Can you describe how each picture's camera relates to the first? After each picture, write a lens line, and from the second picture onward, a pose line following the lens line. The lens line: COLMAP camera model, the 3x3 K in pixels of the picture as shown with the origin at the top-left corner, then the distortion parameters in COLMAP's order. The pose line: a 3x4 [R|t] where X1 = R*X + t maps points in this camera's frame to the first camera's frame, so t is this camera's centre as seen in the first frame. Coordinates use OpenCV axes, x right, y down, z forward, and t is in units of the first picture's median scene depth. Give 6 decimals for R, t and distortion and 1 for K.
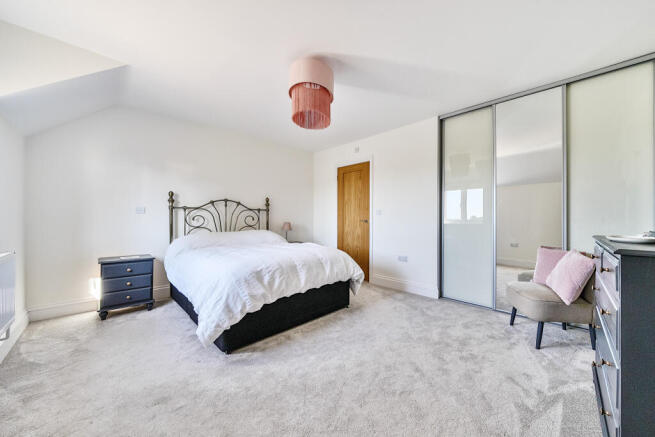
lens RADIAL K [[223.9, 0, 326.8], [0, 223.9, 217.5], [0, 0, 1]] dist [-0.003103, -0.000223]
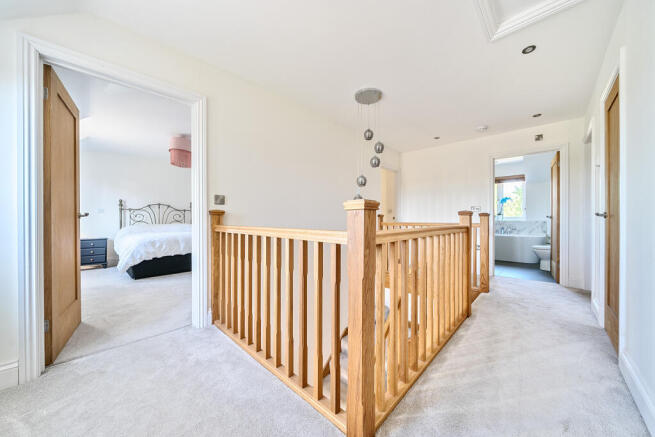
lens RADIAL K [[223.9, 0, 329.5], [0, 223.9, 218.3], [0, 0, 1]] dist [-0.003103, -0.000223]
pose [[0.999688, -0.001853, 0.024921, 0.809885], [0.001638, 0.999961, 0.008650, 0.011600], [-0.024936, -0.008607, 0.999652, -0.692676]]
